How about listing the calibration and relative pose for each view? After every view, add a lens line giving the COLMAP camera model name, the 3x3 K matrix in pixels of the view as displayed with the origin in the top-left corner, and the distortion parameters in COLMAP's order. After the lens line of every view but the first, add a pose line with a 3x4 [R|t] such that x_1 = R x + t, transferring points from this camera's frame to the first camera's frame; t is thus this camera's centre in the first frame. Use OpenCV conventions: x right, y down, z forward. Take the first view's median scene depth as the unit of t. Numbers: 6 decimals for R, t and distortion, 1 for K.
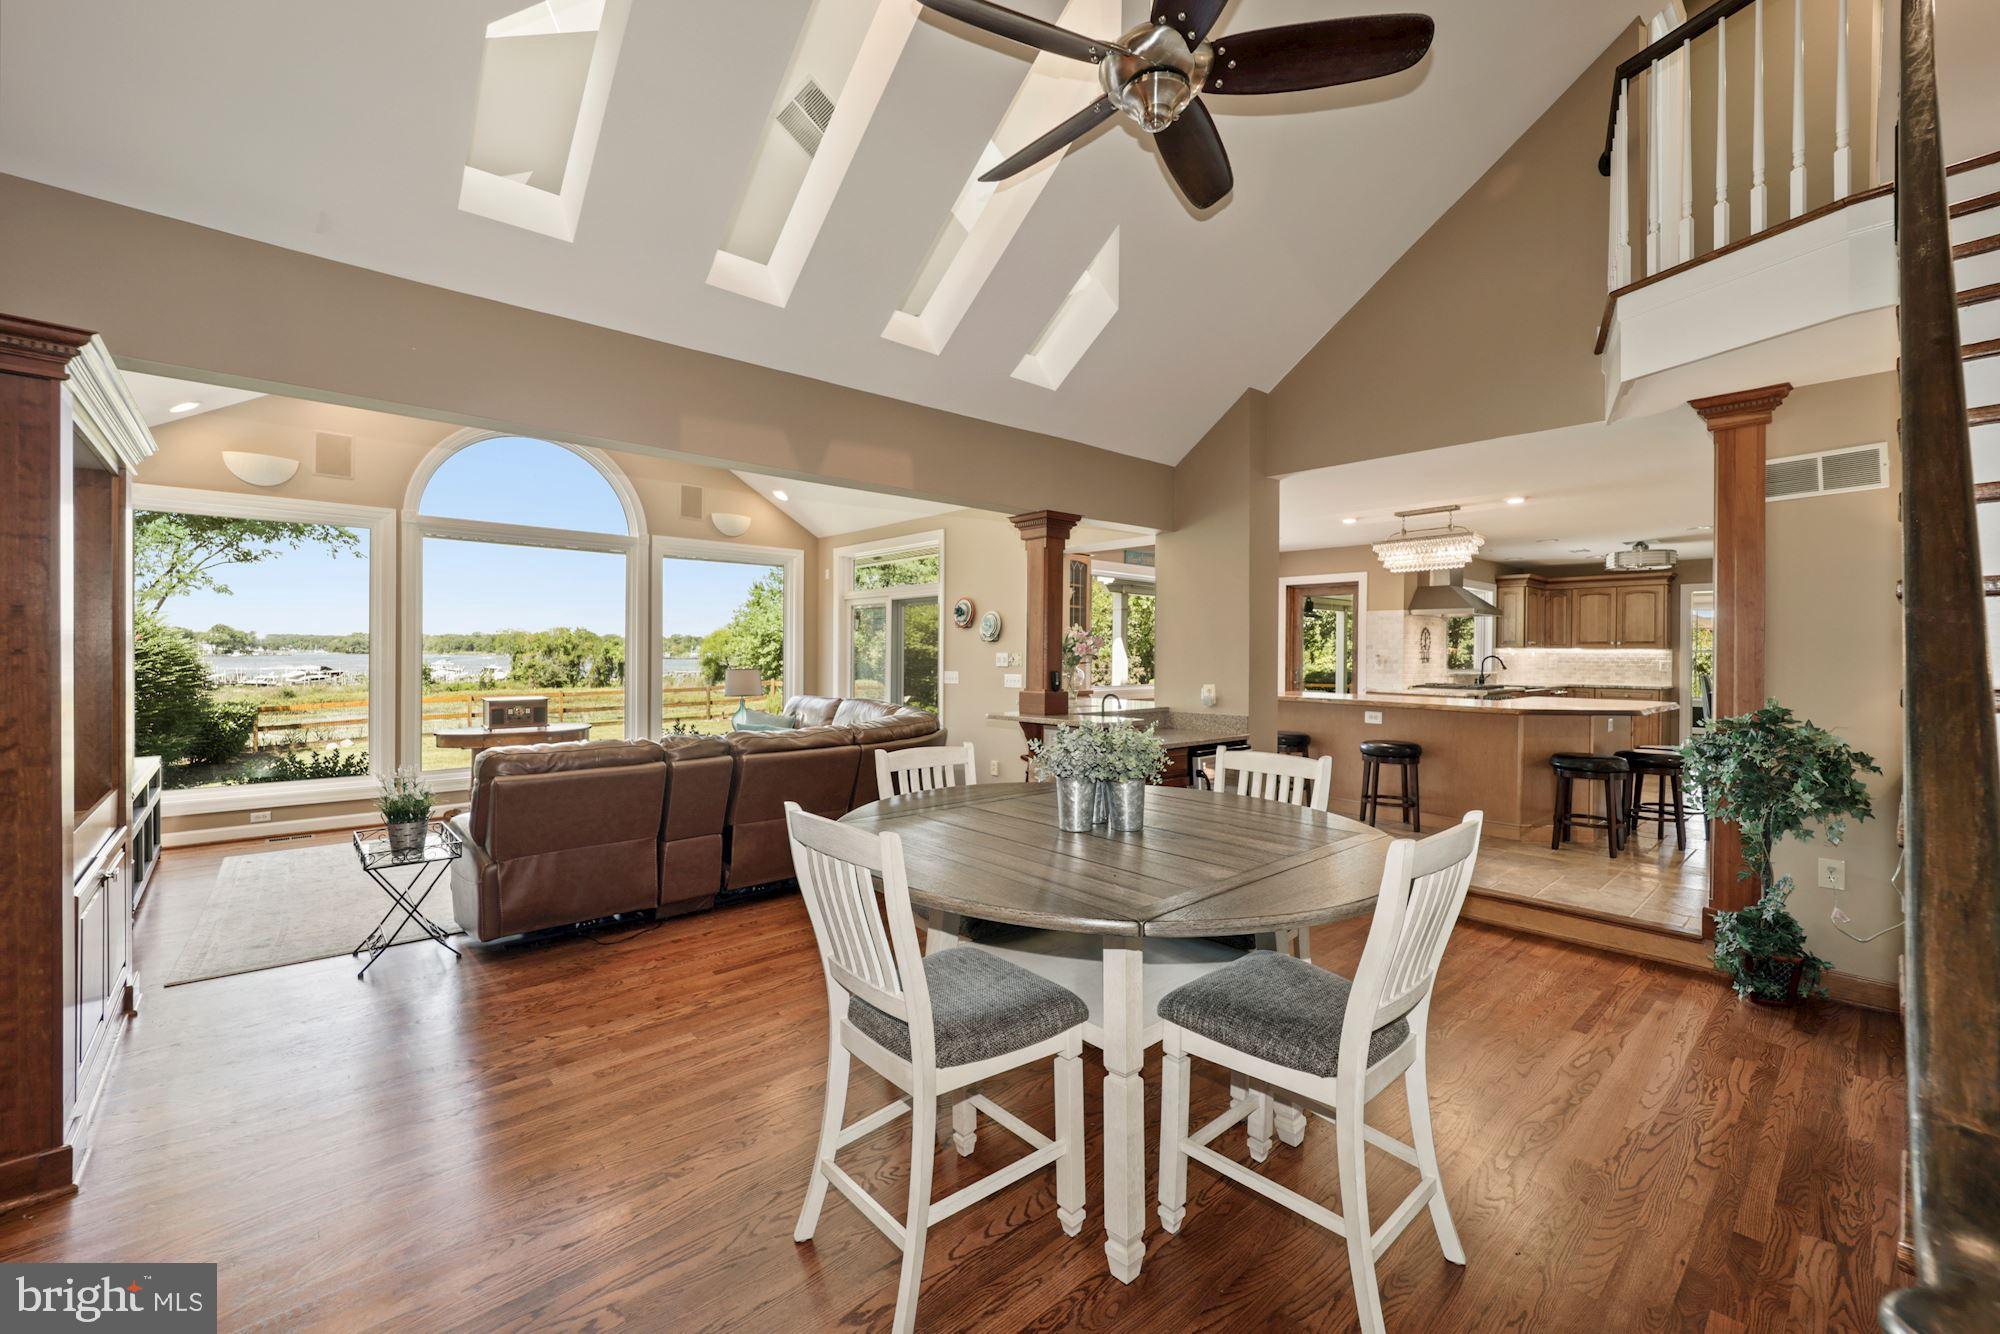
lens RADIAL K [[810.3, 0, 991.7], [0, 810.3, 658.3], [0, 0, 1]] dist [0.002779, -0.001113]
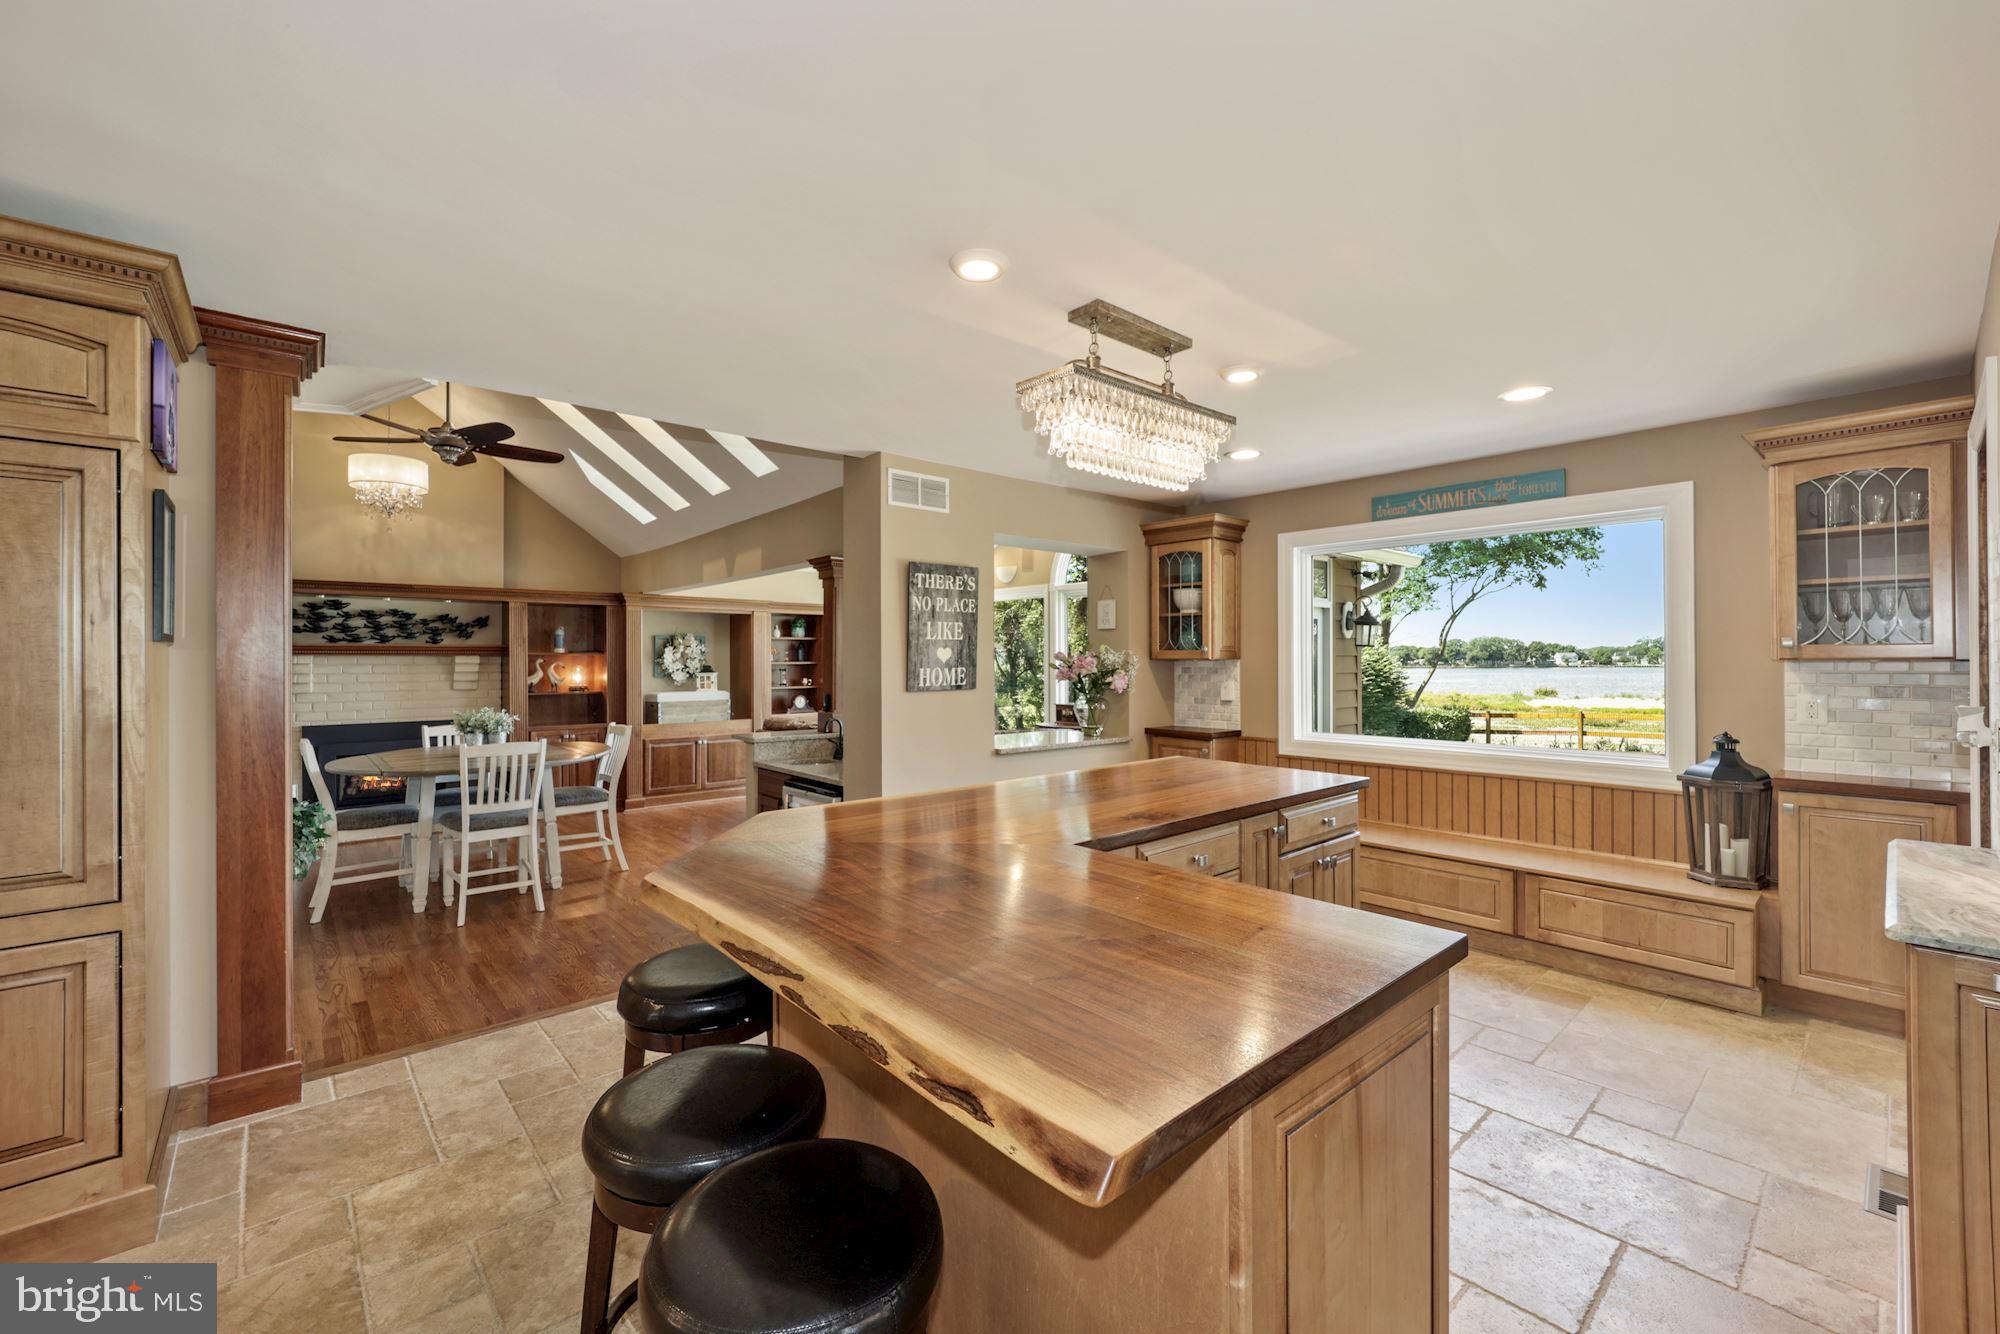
lens RADIAL K [[810.3, 0, 998.5], [0, 810.3, 655.8], [0, 0, 1]] dist [0.002779, -0.001113]
pose [[-0.005130, -0.011414, -0.999922, 0.593059], [-0.004426, 0.999925, -0.011392, -0.012499], [0.999977, 0.004367, -0.005180, 0.600888]]
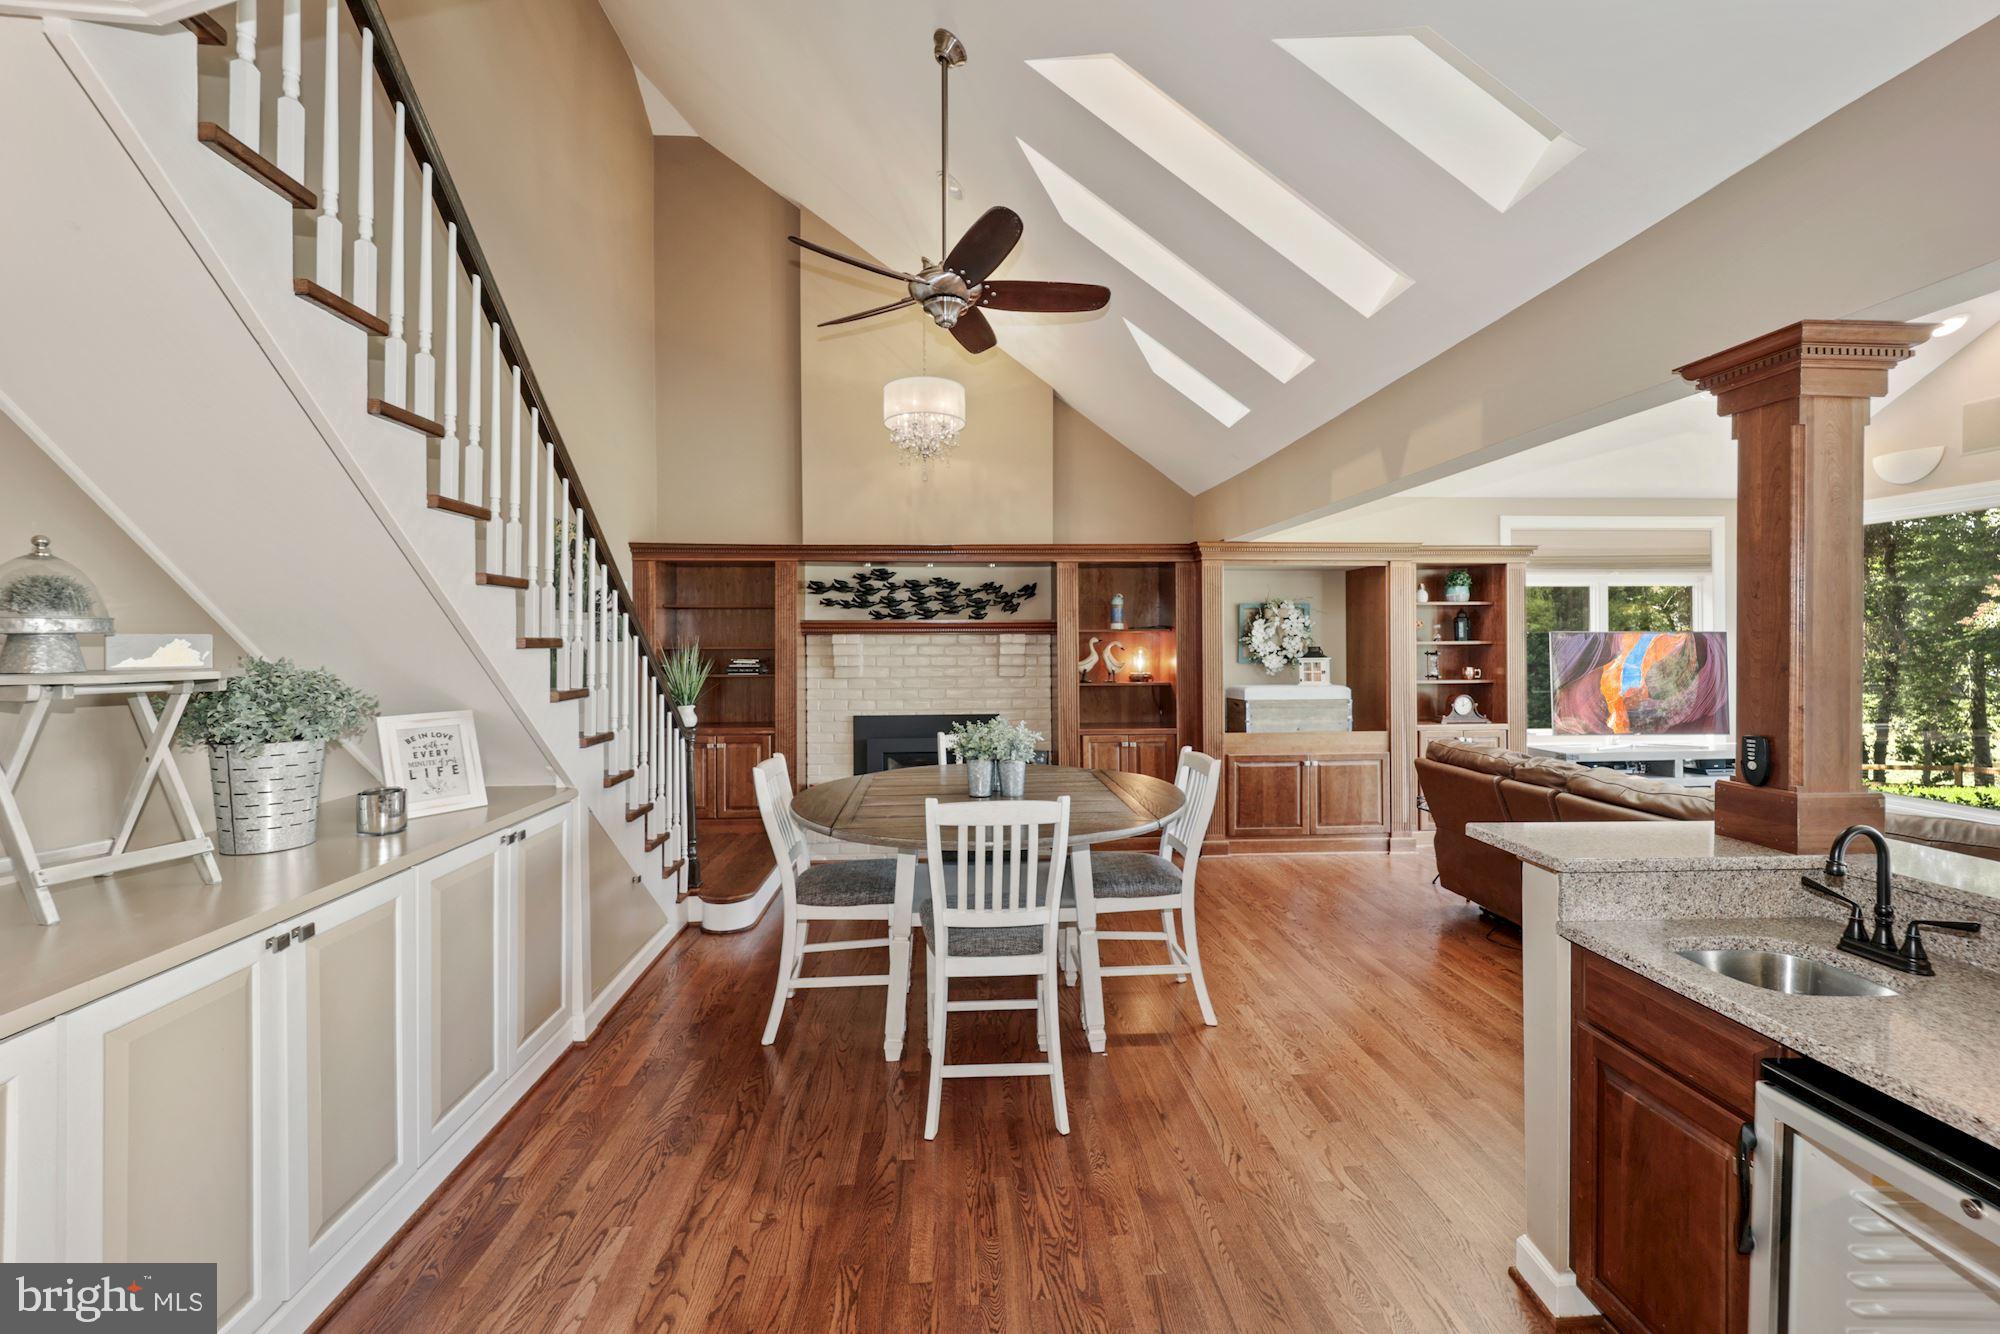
lens RADIAL K [[810.3, 0, 1003.6], [0, 810.3, 641.9], [0, 0, 1]] dist [0.002779, -0.001113]
pose [[-0.615690, -0.000779, -0.787988, 0.300537], [-0.004195, 0.999989, 0.002289, -0.014474], [0.787977, 0.004715, -0.615686, 0.456352]]
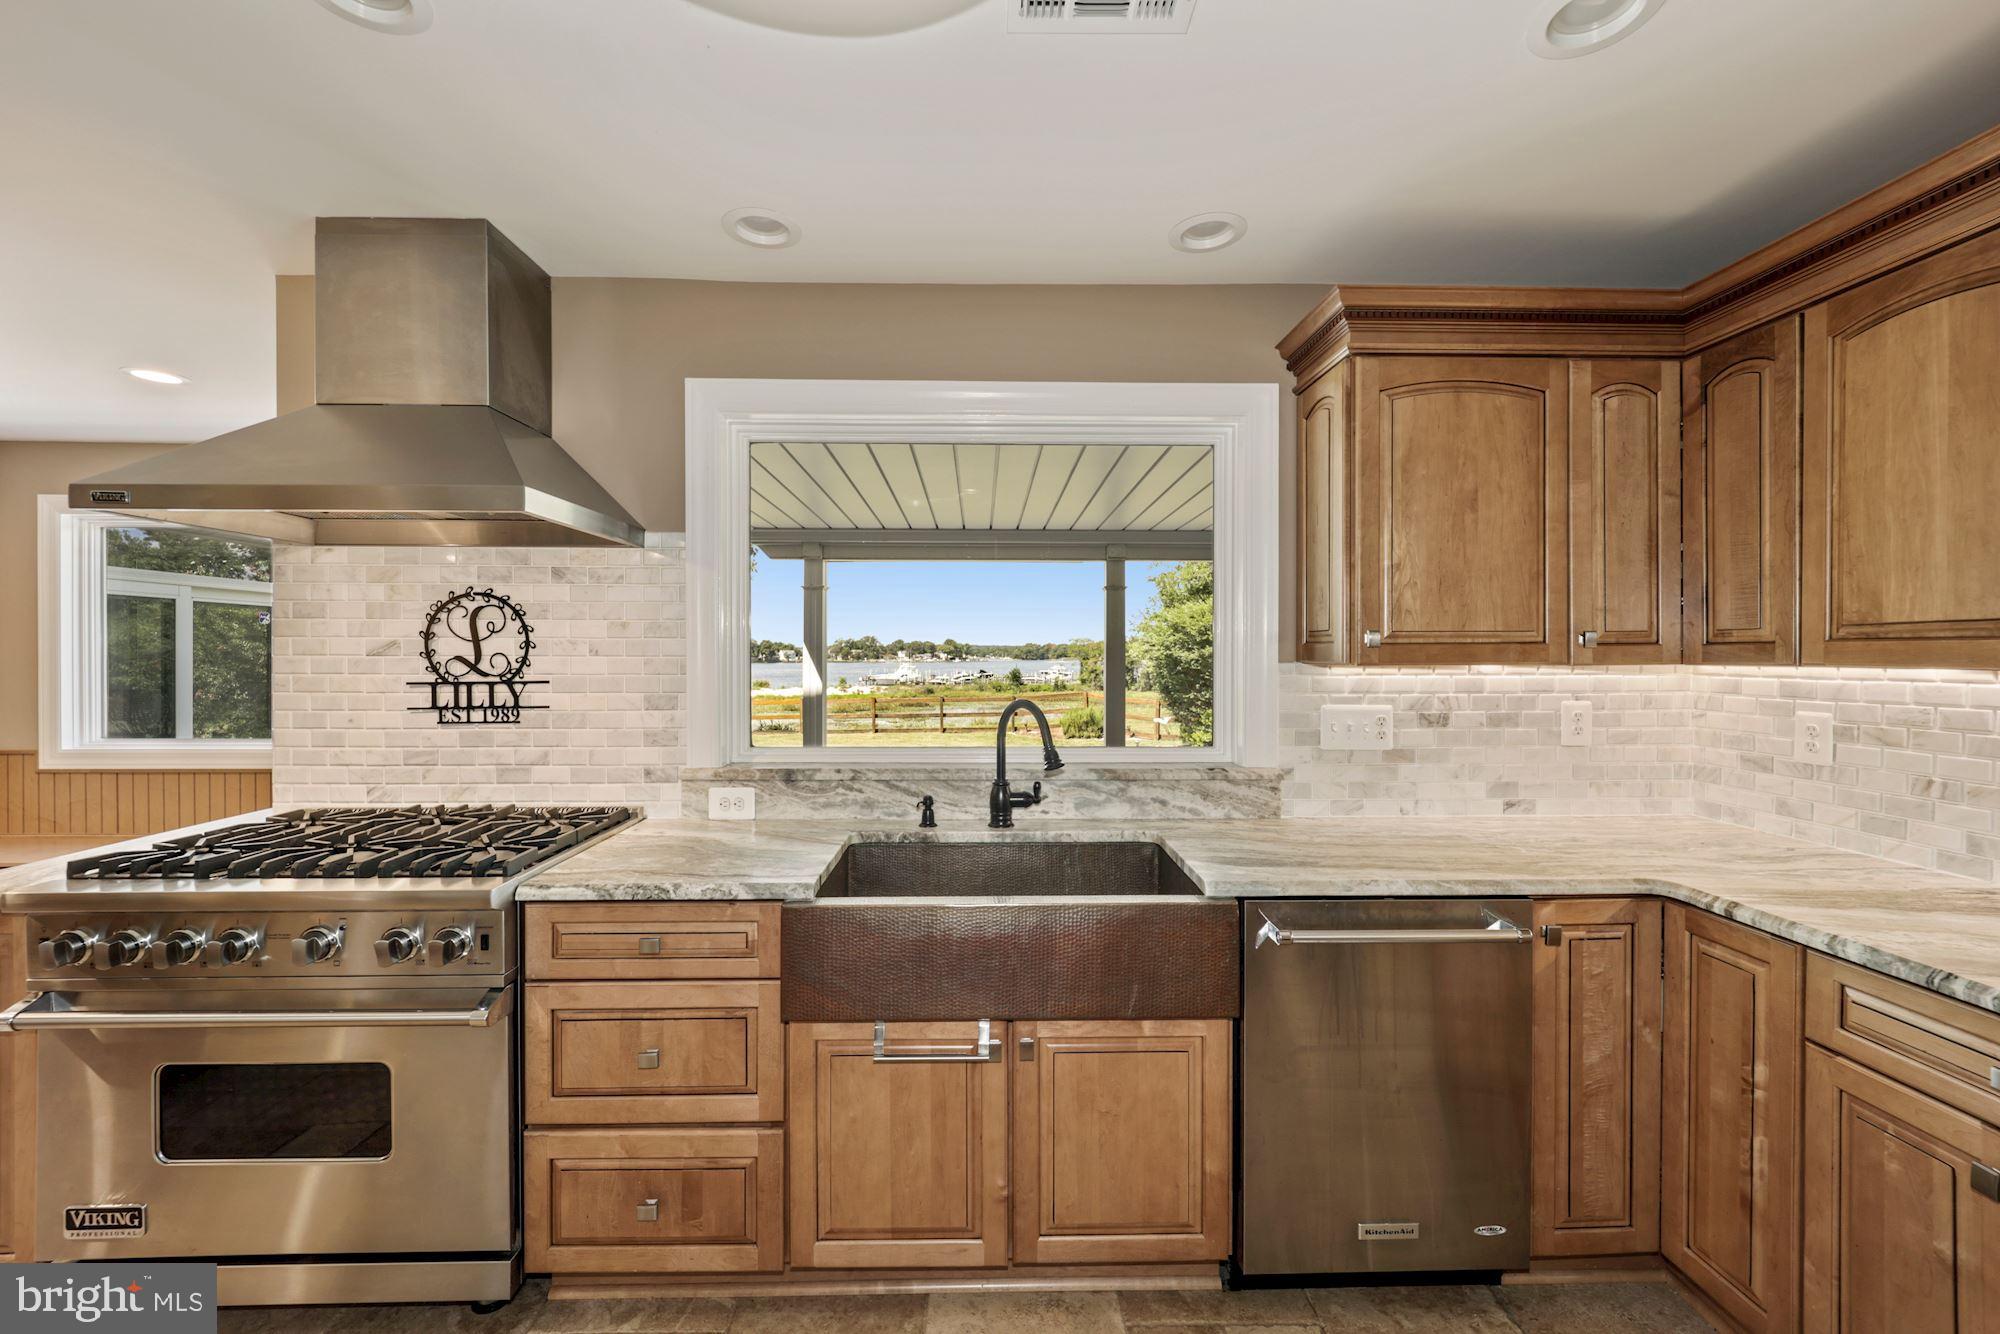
lens RADIAL K [[810.3, 0, 996.8], [0, 810.3, 663.1], [0, 0, 1]] dist [0.002779, -0.001113]
pose [[0.756381, 0.002446, -0.654127, 0.713778], [-0.003262, 0.999995, -0.000032, -0.012381], [0.654123, 0.002157, 0.756385, 0.781248]]
